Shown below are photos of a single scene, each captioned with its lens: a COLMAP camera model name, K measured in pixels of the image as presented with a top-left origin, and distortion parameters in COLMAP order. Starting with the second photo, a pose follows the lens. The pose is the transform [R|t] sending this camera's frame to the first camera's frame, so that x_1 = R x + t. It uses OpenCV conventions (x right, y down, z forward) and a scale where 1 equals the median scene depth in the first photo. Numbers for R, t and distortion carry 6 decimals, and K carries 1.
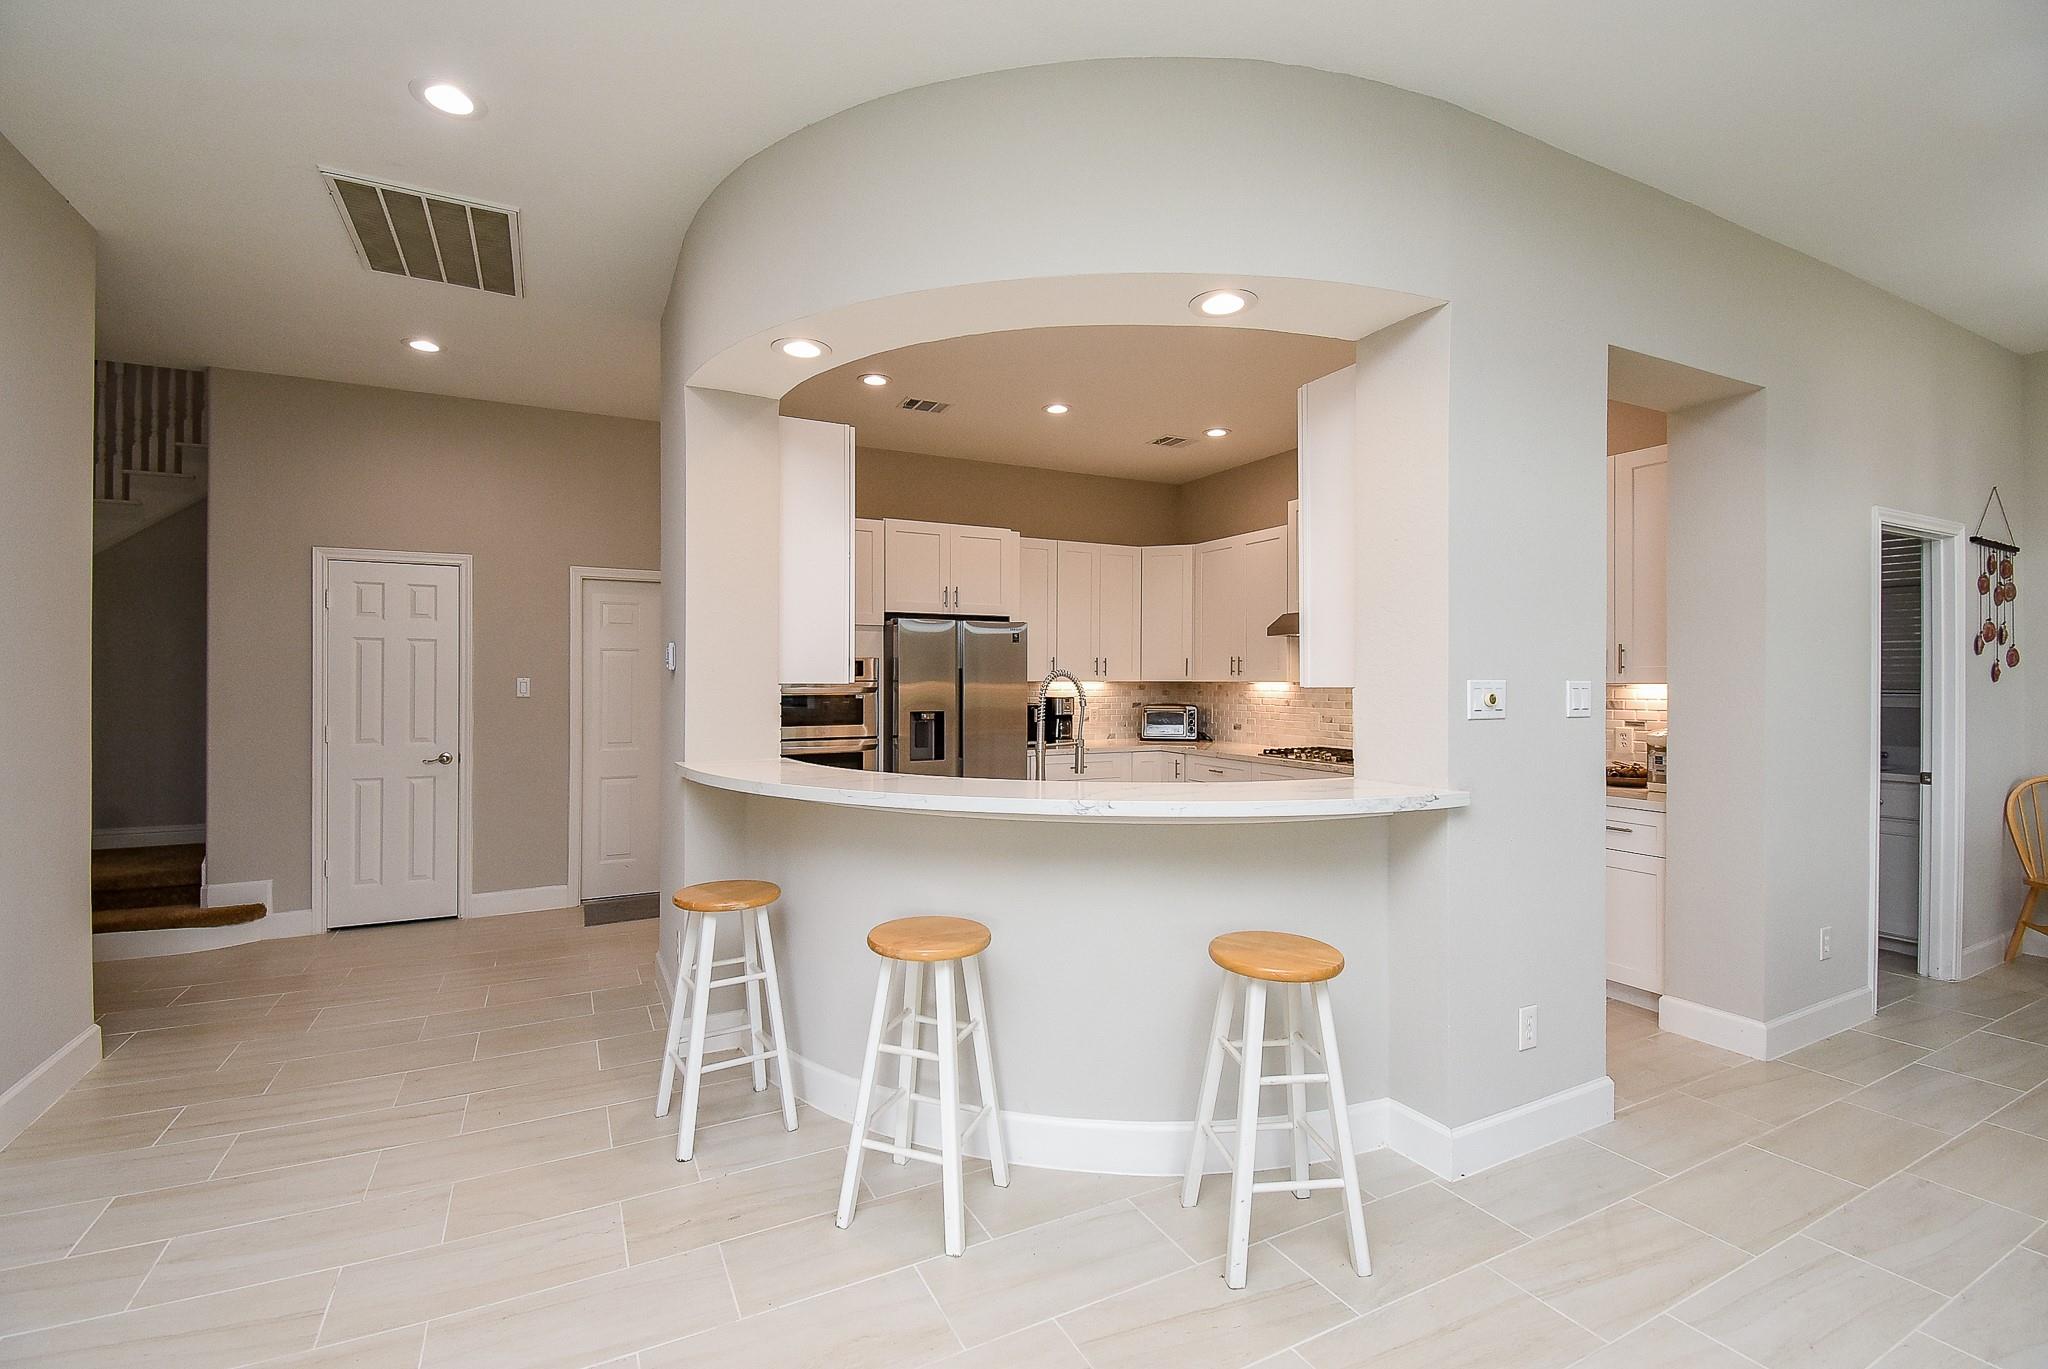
lens RADIAL K [[908.7, 0, 1020.8], [0, 908.7, 687.1], [0, 0, 1]] dist [0.005397, -0.003354]
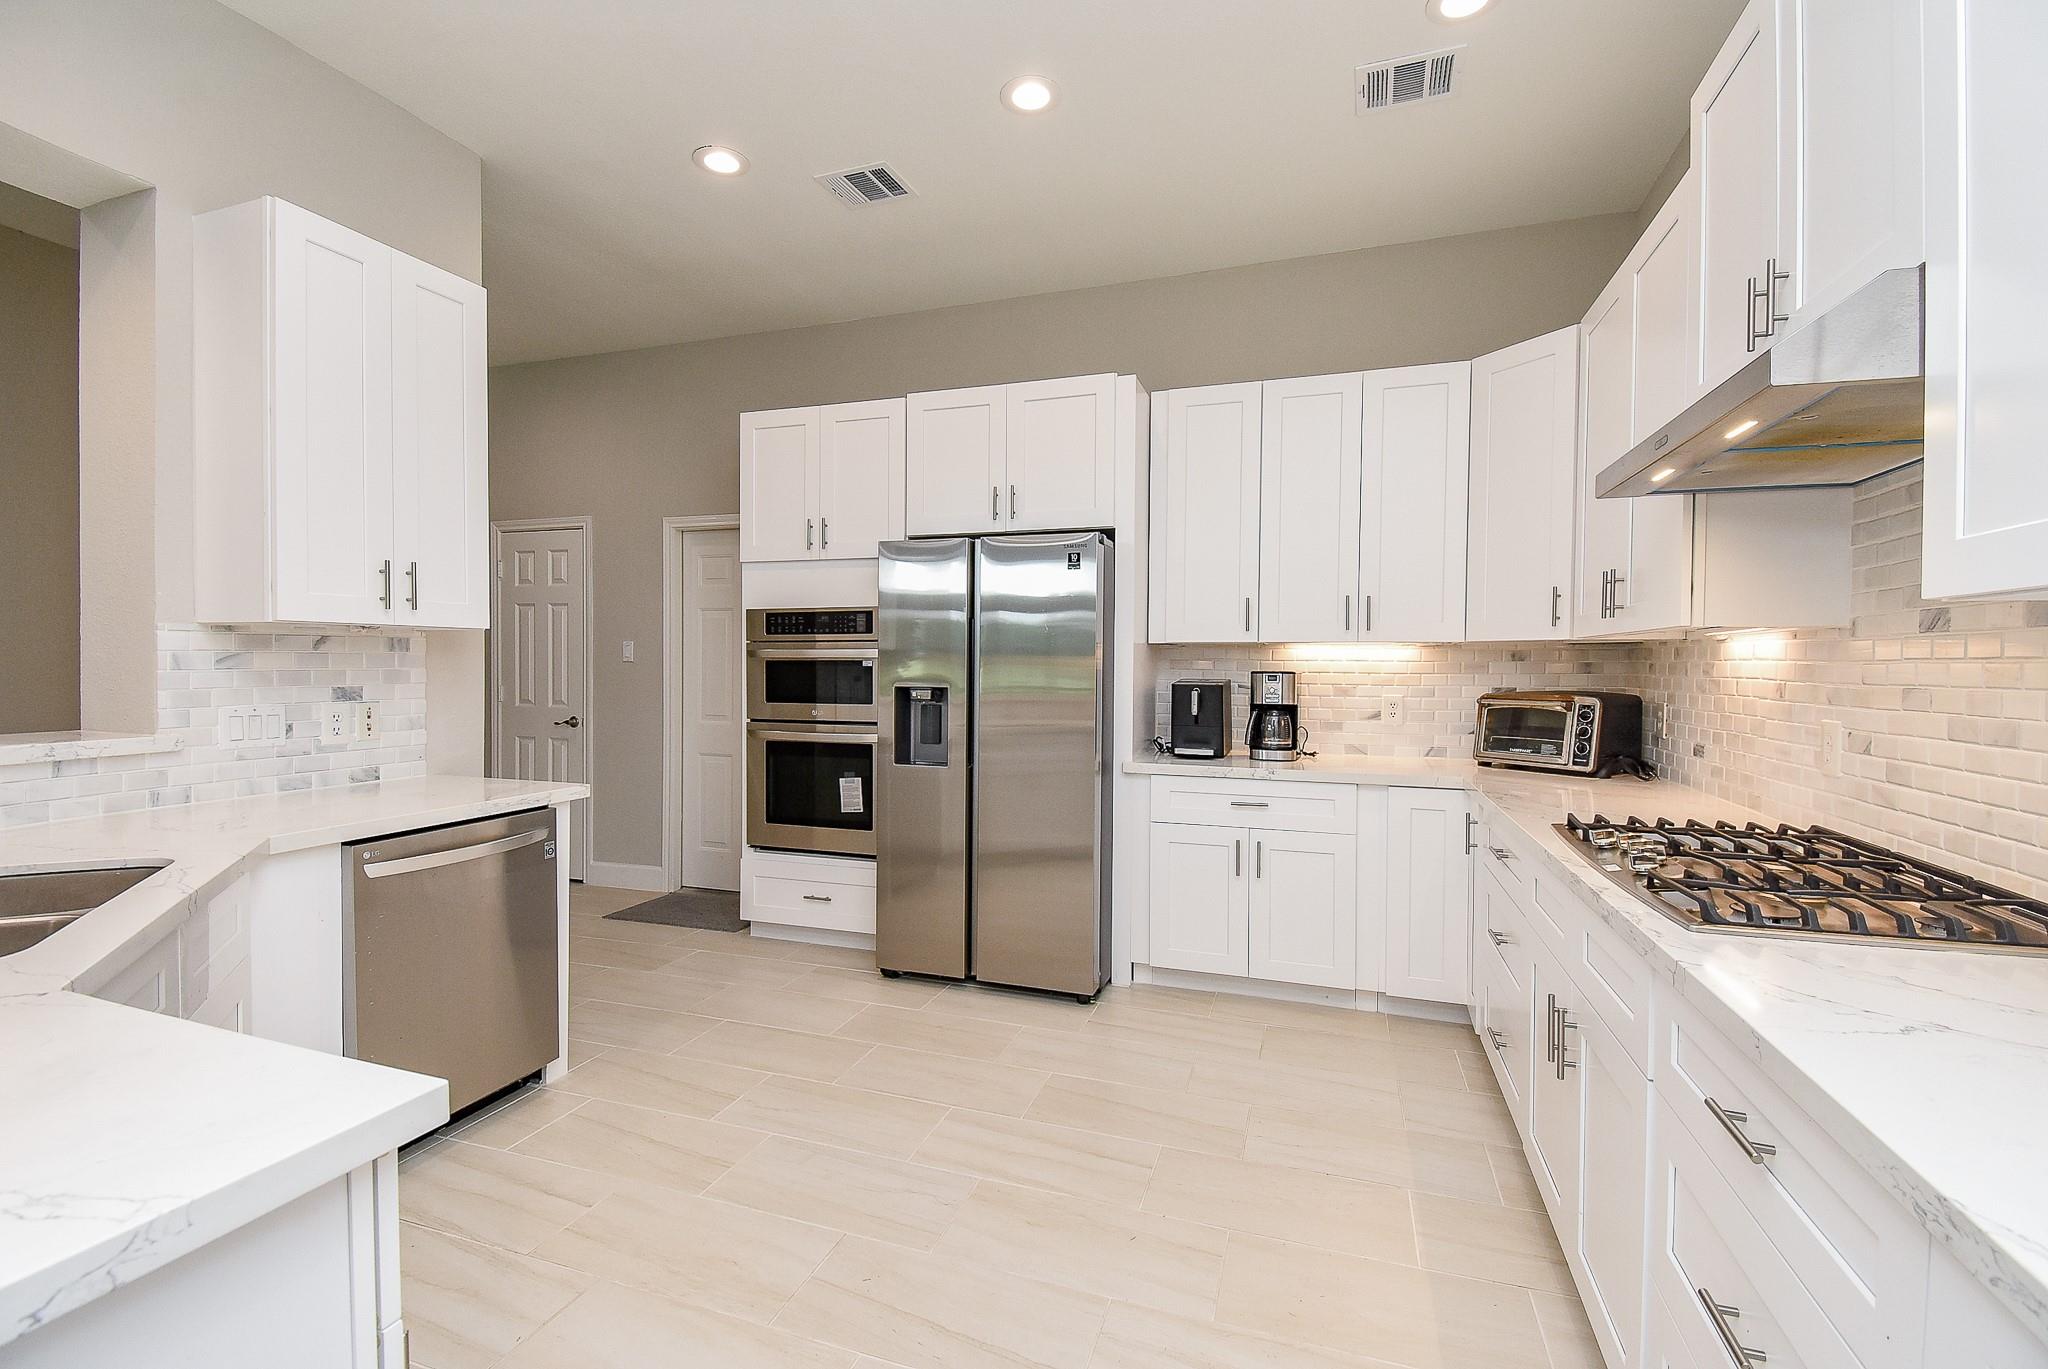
lens RADIAL K [[908.7, 0, 1019.6], [0, 908.7, 672.7], [0, 0, 1]] dist [0.005397, -0.003354]
pose [[0.690700, 0.009348, -0.723081, 0.331958], [-0.011332, 0.999934, 0.002103, 0.012432], [0.723052, 0.006741, 0.690761, 0.518091]]
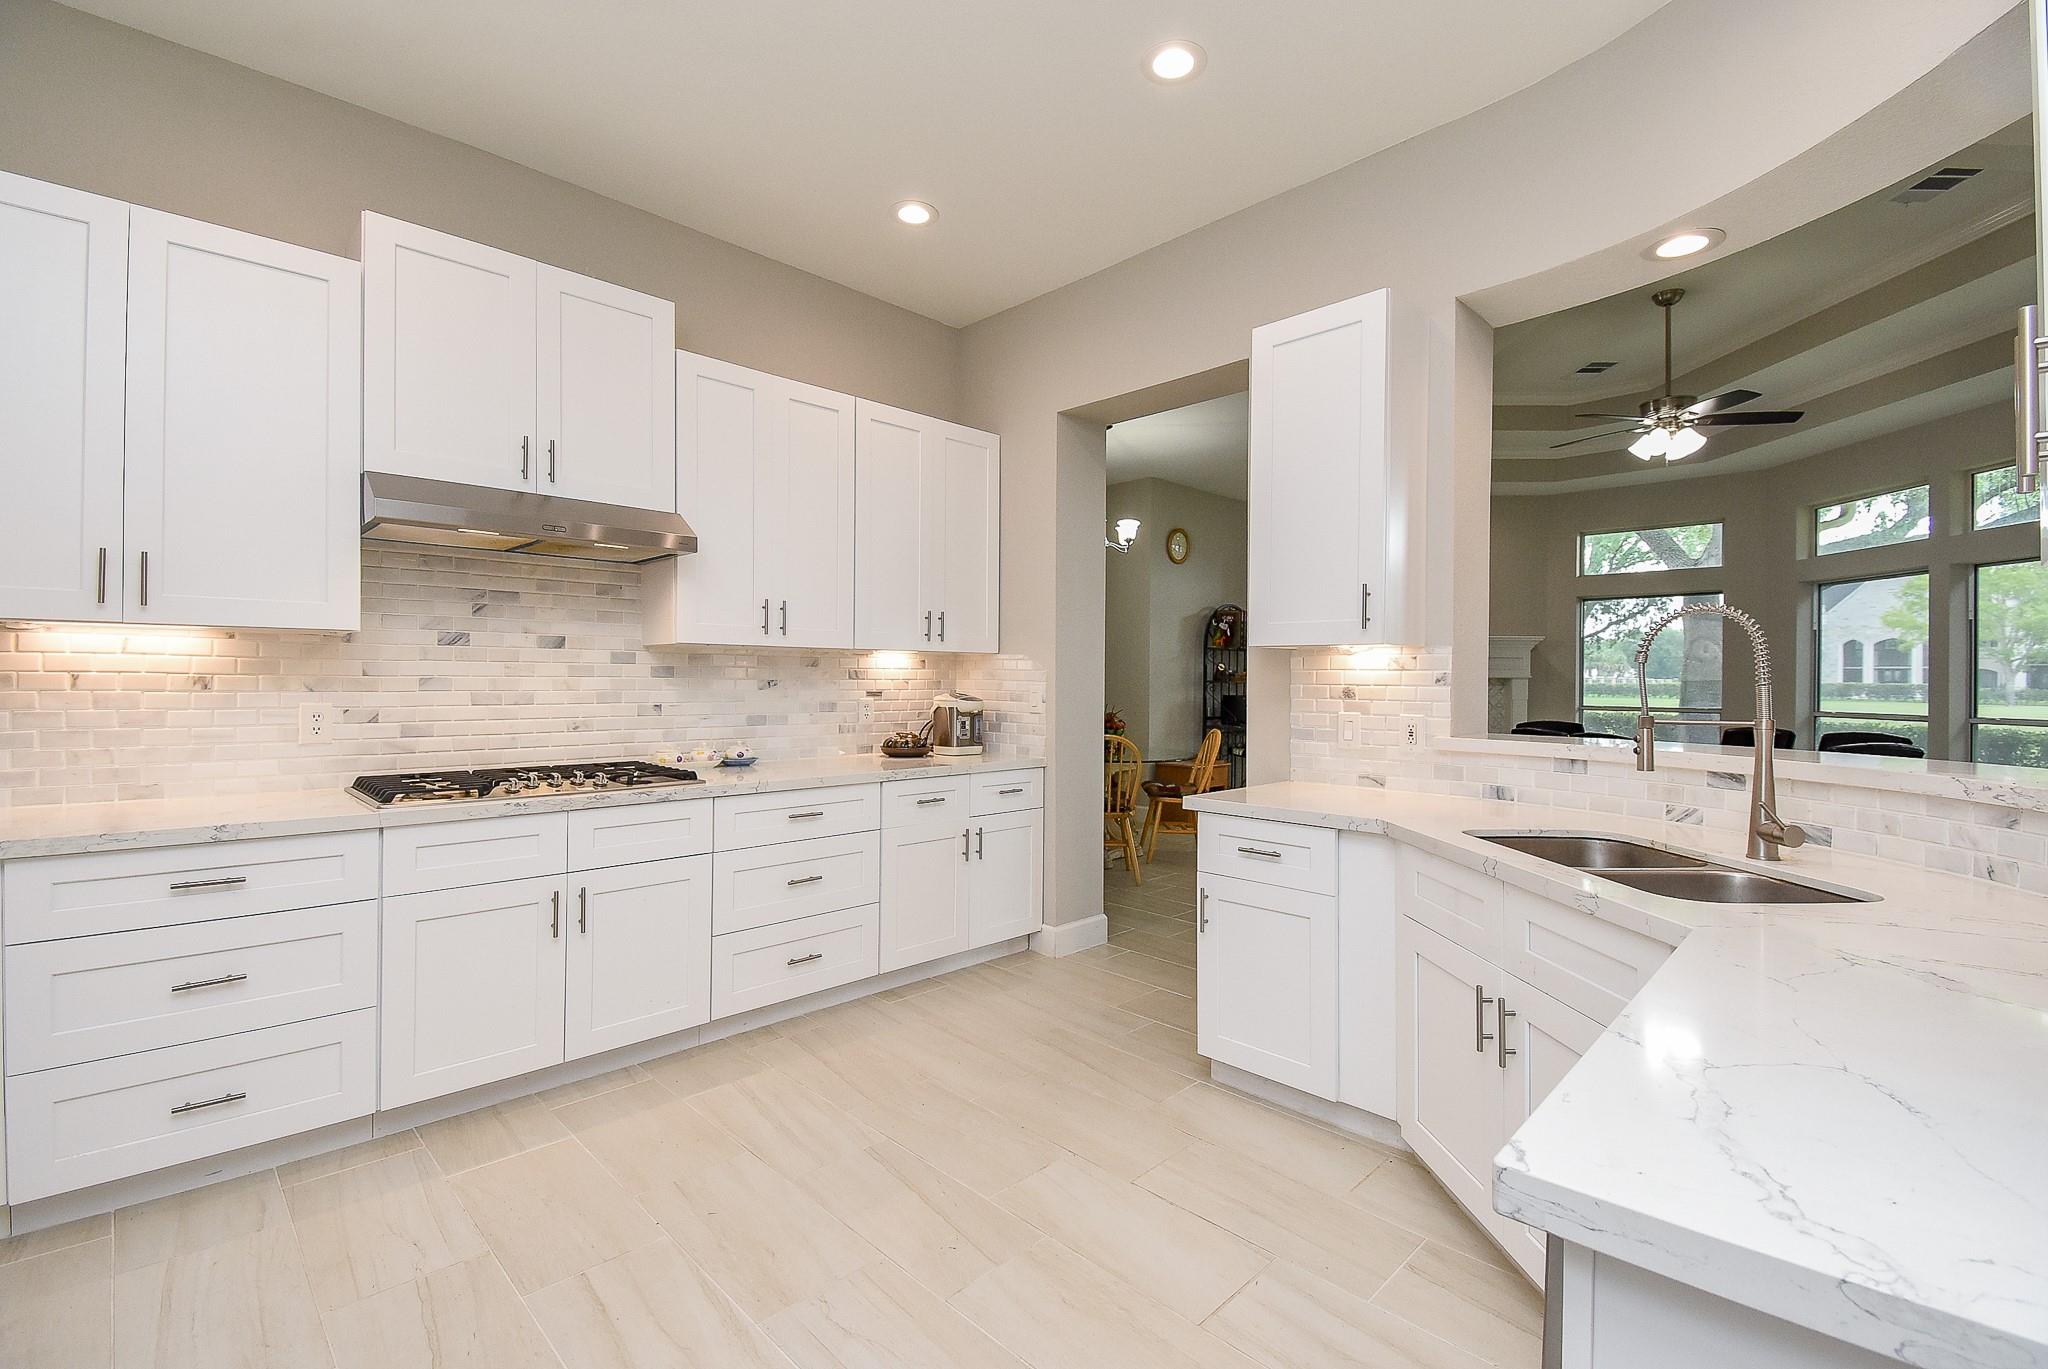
lens RADIAL K [[908.7, 0, 1033.6], [0, 908.7, 677.1], [0, 0, 1]] dist [0.005397, -0.003354]
pose [[-0.314258, 0.001969, 0.949336, -0.191182], [0.003599, 0.999993, -0.000882, 0.015660], [-0.949331, 0.003140, -0.314262, 0.747759]]
